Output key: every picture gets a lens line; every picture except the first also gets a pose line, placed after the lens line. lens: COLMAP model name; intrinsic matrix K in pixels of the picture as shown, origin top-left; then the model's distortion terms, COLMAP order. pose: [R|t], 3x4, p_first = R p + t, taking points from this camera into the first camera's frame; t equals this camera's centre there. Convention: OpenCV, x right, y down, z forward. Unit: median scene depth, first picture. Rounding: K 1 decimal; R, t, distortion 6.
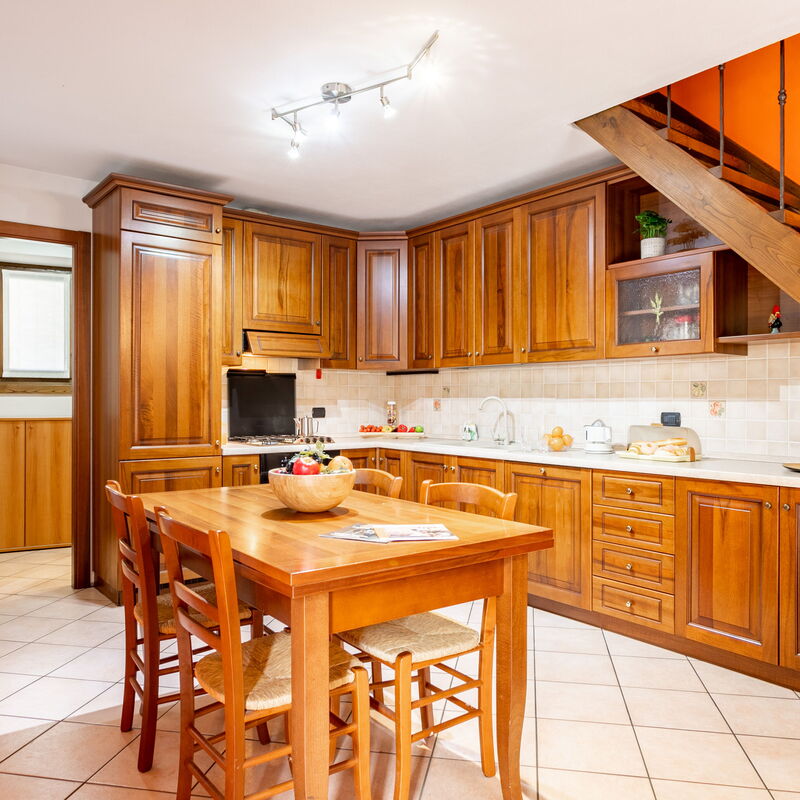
lens RADIAL K [[673.8, 0, 400.0], [0, 673.8, 400.0], [0, 0, 1]] dist [-0.001061, 0.003118]
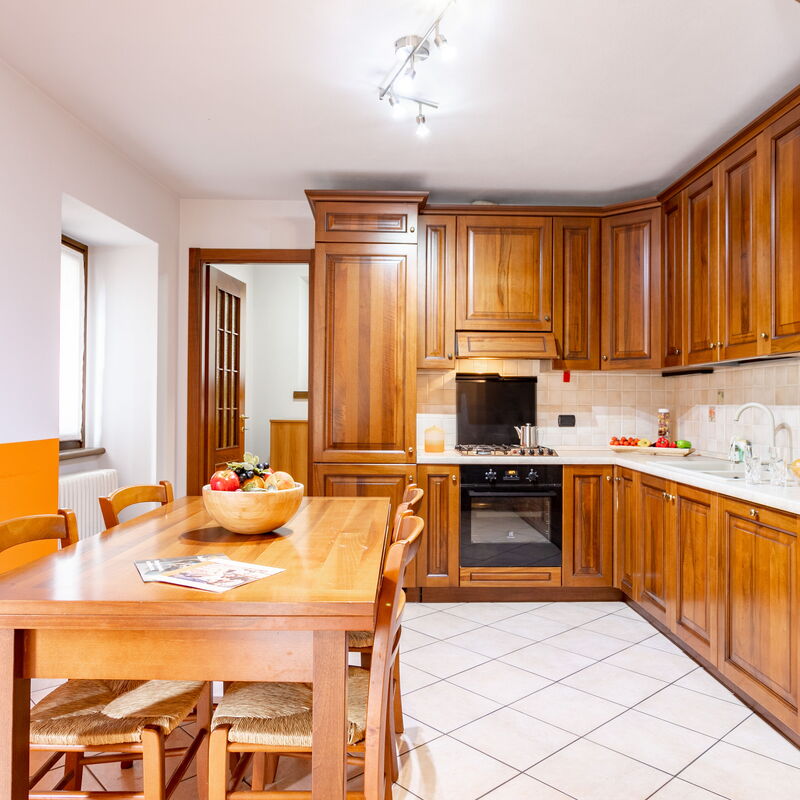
lens RADIAL K [[673.8, 0, 400.0], [0, 673.8, 400.0], [0, 0, 1]] dist [-0.001061, 0.003118]
pose [[0.807282, 0.001518, -0.590164, 0.250189], [-0.006582, 0.999958, -0.006432, -0.001364], [0.590130, 0.009076, 0.807257, 0.187599]]
